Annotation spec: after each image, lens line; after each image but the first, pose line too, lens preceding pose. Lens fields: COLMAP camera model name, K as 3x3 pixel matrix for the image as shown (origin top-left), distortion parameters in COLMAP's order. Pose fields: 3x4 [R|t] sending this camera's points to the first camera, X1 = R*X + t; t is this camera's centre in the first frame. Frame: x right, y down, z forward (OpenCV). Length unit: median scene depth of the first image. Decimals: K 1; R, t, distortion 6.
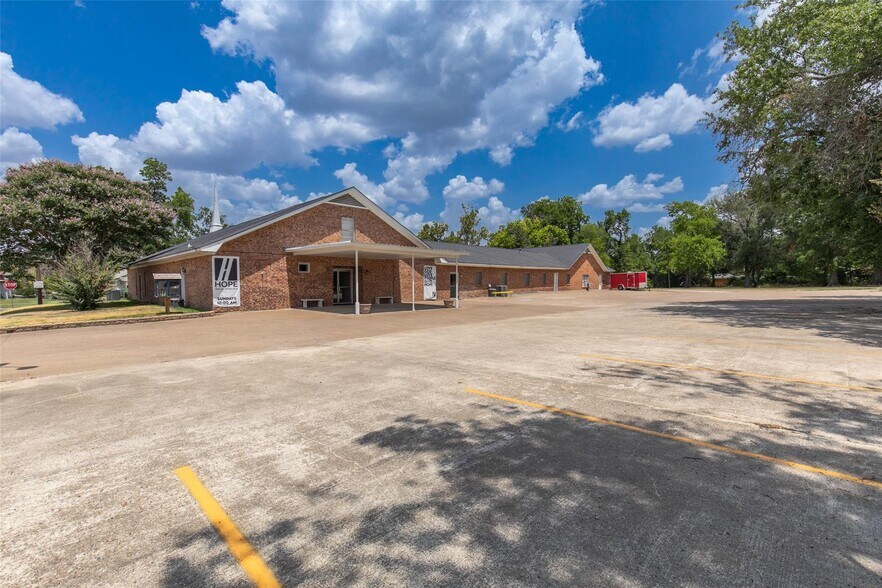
lens RADIAL K [[389.7, 0, 441.0], [0, 389.7, 294.0], [0, 0, 1]] dist [0.000367, -0.000089]
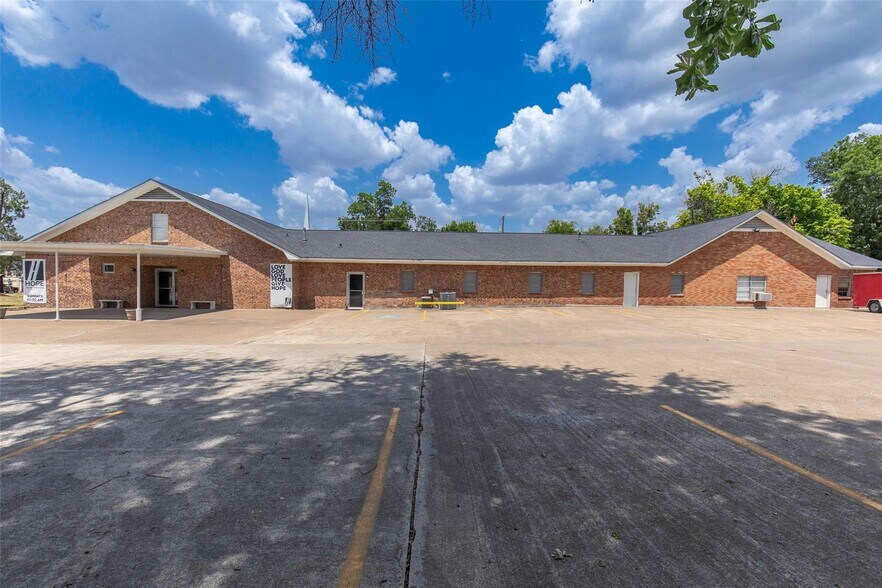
lens RADIAL K [[389.7, 0, 441.0], [0, 389.7, 294.0], [0, 0, 1]] dist [0.000367, -0.000089]
pose [[0.726696, 0.034374, -0.686099, 0.881262], [-0.034064, 0.999322, 0.013988, -0.041044], [0.686114, 0.013206, 0.727374, 0.789927]]
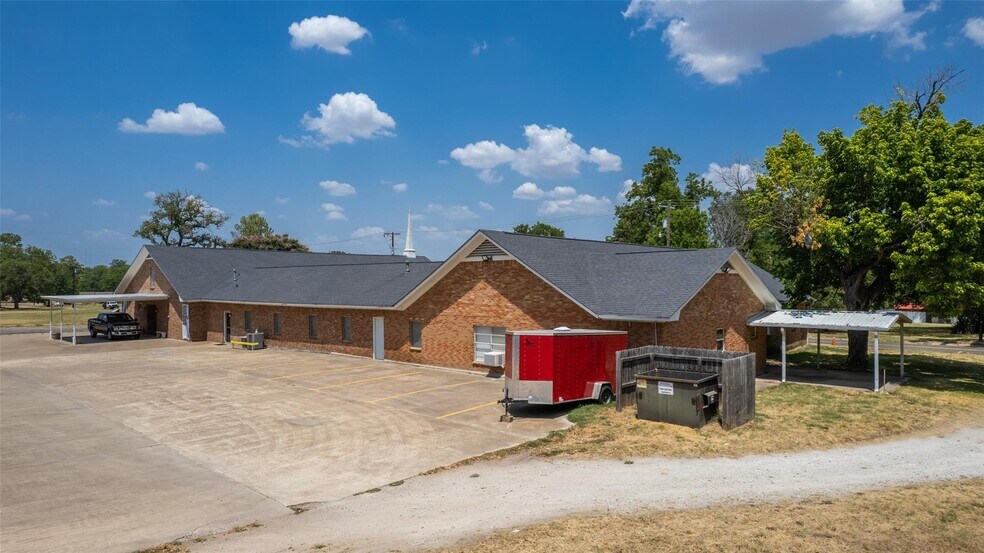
lens RADIAL K [[628.3, 0, 492.0], [0, 628.3, 276.5], [0, 0, 1]] dist [-0.084687, 0.074944]
pose [[0.075294, 0.014497, -0.997056, 1.852105], [-0.003333, 0.999892, 0.014286, -0.202986], [0.997156, 0.002247, 0.075334, 1.994018]]
